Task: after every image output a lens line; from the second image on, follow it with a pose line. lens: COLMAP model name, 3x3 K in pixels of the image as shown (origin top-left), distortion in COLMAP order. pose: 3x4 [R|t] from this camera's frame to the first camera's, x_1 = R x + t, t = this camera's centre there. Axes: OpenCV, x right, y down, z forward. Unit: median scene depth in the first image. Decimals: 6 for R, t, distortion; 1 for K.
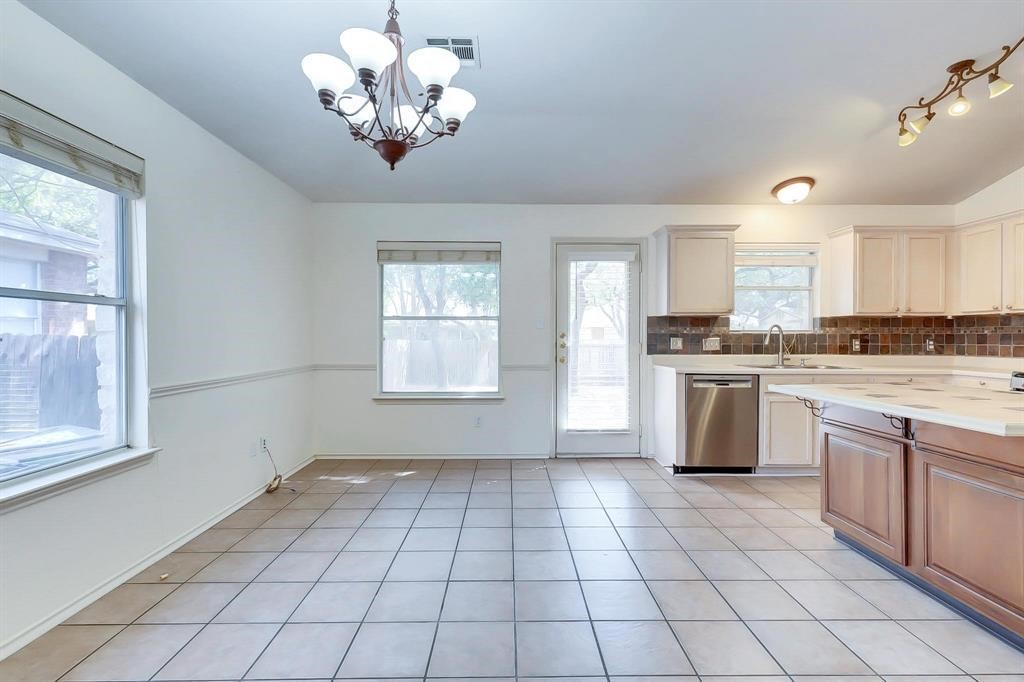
lens RADIAL K [[470.4, 0, 513.0], [0, 470.4, 338.7], [0, 0, 1]] dist [0.003161, 0.000533]
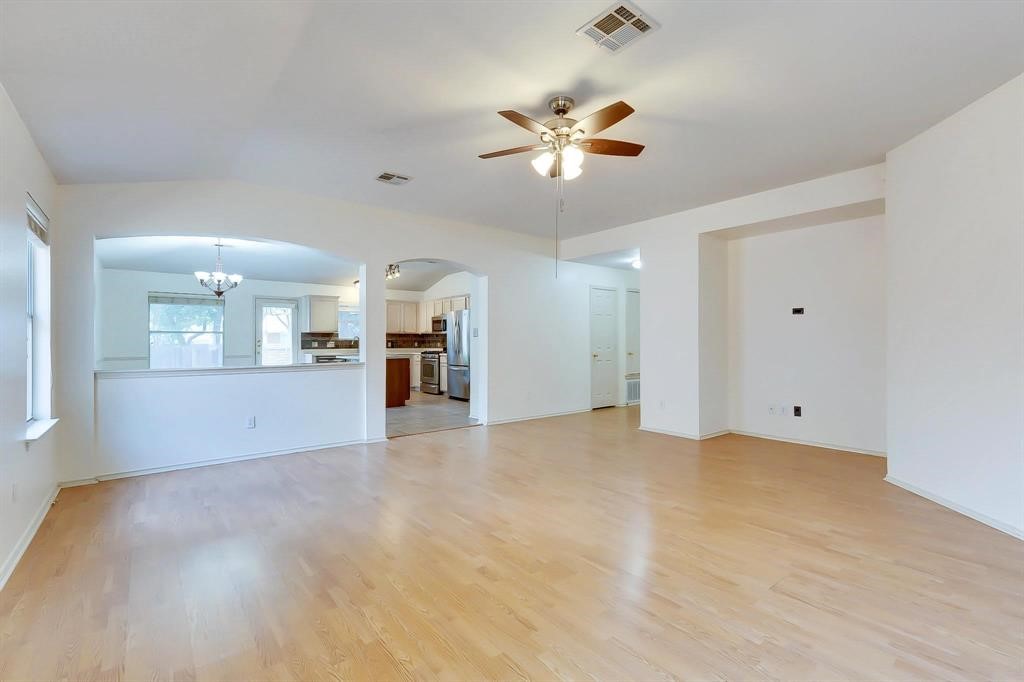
lens RADIAL K [[470.4, 0, 515.2], [0, 470.4, 338.5], [0, 0, 1]] dist [0.003161, 0.000533]
pose [[0.794406, -0.000464, 0.607387, -0.271930], [0.006479, 0.999949, -0.007711, 0.005195], [-0.607352, 0.010061, 0.794369, -1.420520]]
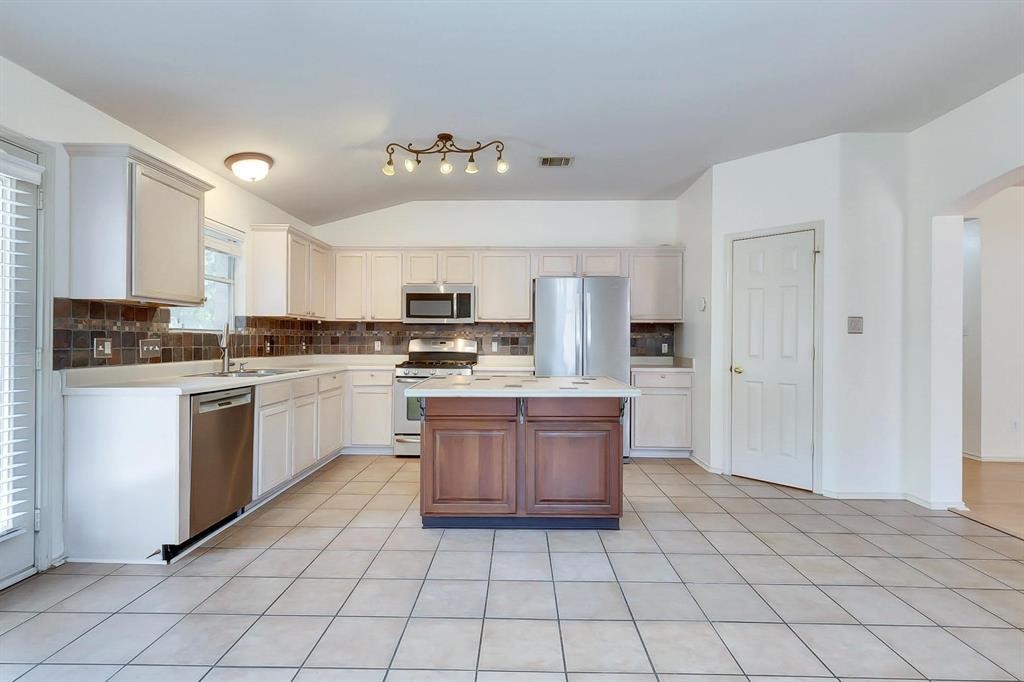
lens RADIAL K [[470.4, 0, 514.2], [0, 470.4, 338.8], [0, 0, 1]] dist [0.003161, 0.000533]
pose [[0.019198, 0.004157, 0.999807, -0.232248], [-0.001707, 0.999990, -0.004125, 0.000314], [-0.999814, -0.001628, 0.019204, 0.475223]]
